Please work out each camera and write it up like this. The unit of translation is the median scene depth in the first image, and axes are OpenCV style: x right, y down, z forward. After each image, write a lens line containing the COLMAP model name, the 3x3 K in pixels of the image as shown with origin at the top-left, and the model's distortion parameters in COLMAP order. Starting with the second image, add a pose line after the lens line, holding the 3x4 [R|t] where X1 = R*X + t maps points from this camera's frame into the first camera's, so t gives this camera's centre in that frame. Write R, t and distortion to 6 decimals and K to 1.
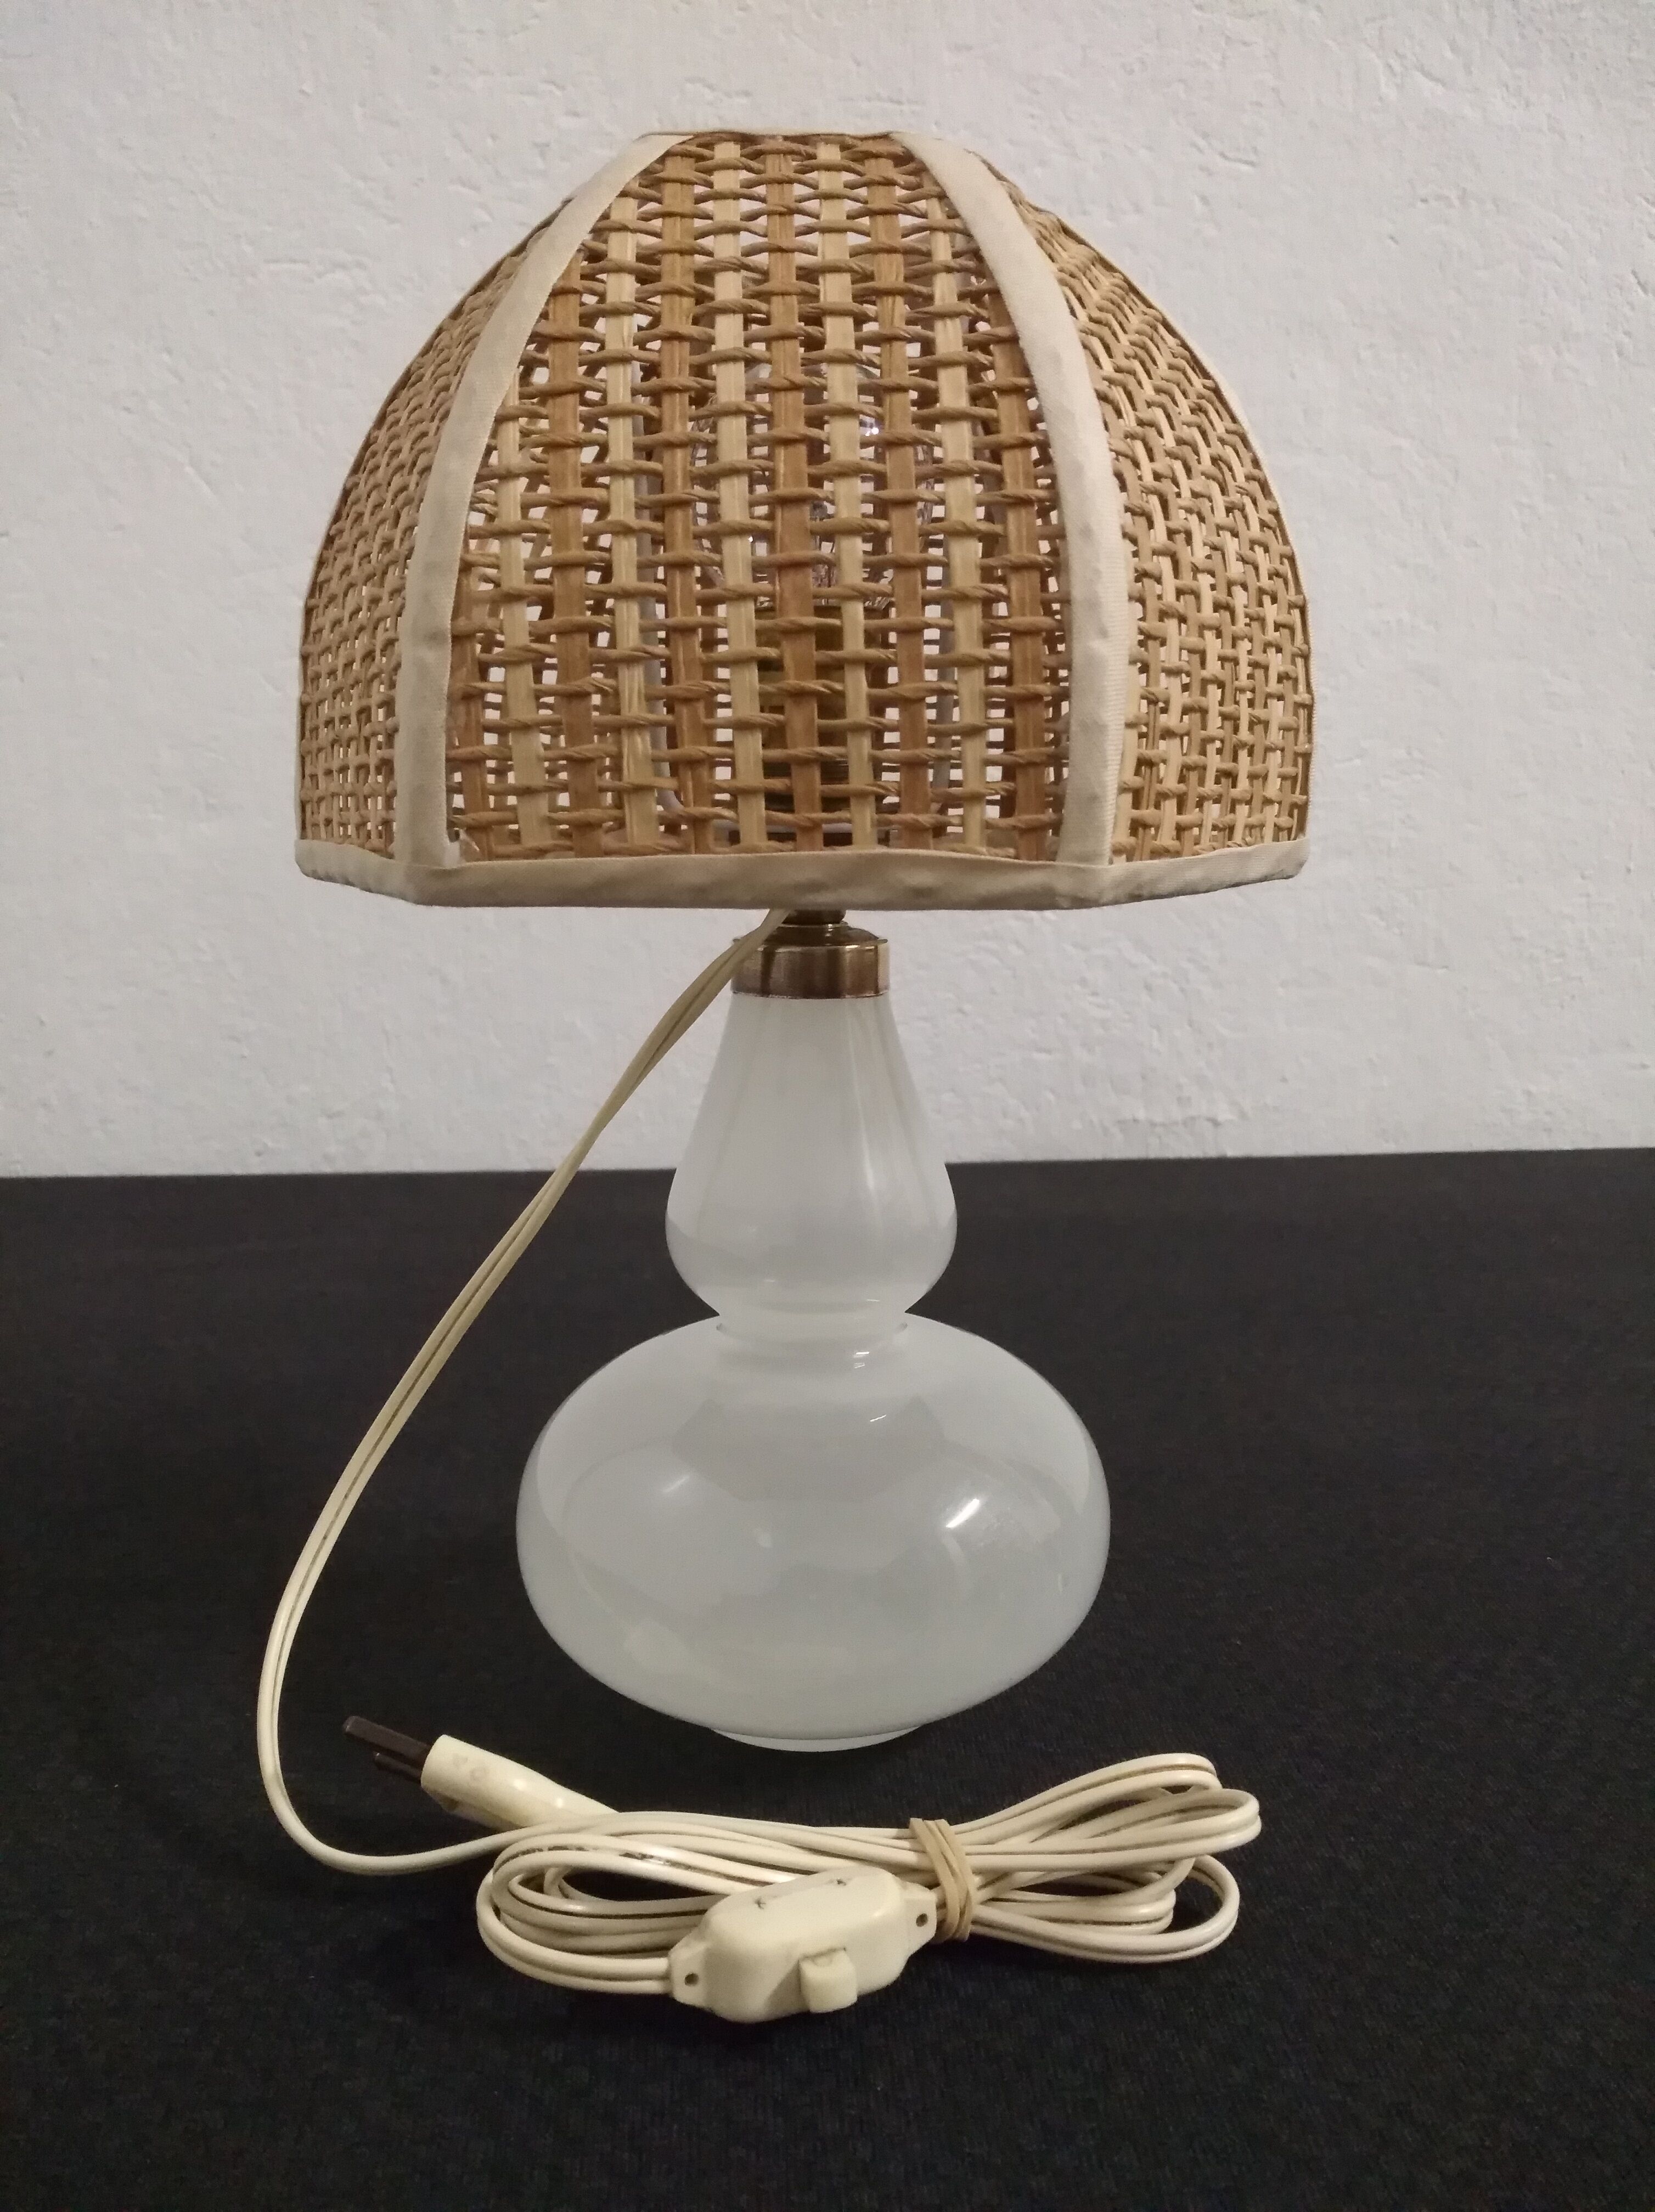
lens RADIAL K [[1691.7, 0, 831.3], [0, 1691.7, 1155.2], [0, 0, 1]] dist [-0.034972, 0.023196]
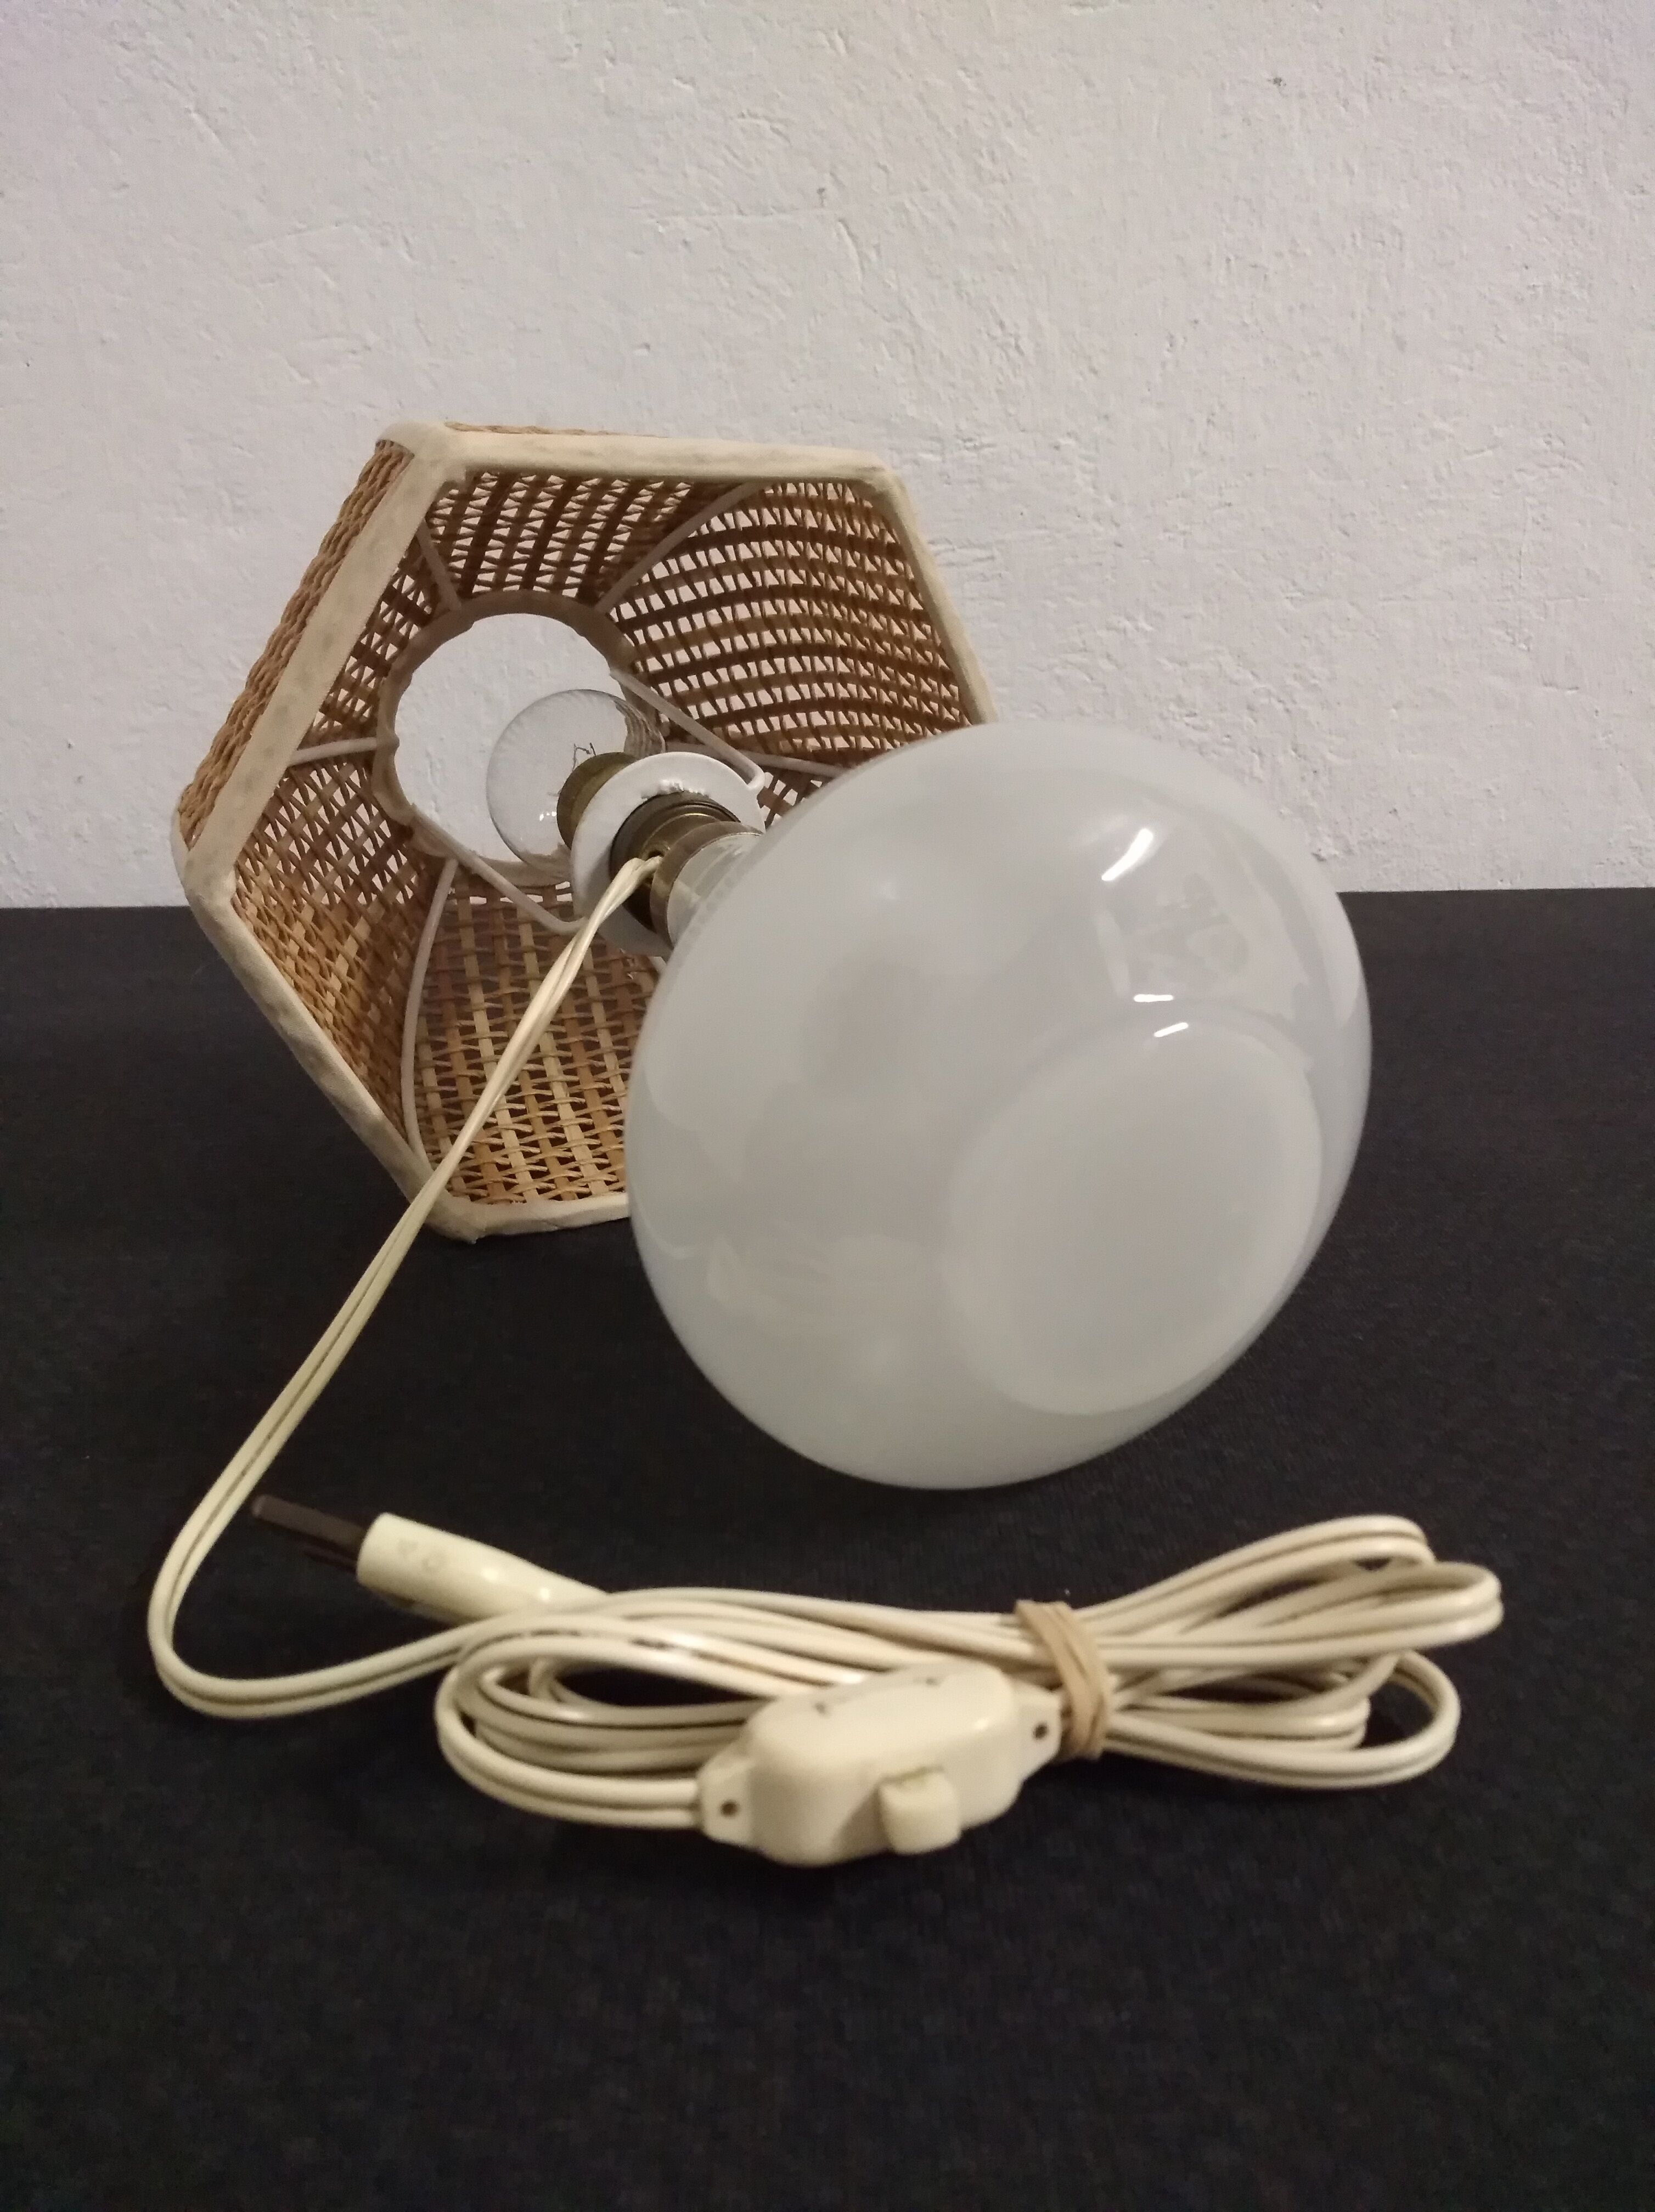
lens RADIAL K [[1691.7, 0, 825.4], [0, 1691.7, 1106.3], [0, 0, 1]] dist [-0.034972, 0.023196]
pose [[0.999015, 0.006331, -0.043913, -0.009635], [-0.001590, 0.994239, 0.107177, 0.091014], [0.044339, -0.107002, 0.993270, 0.261497]]
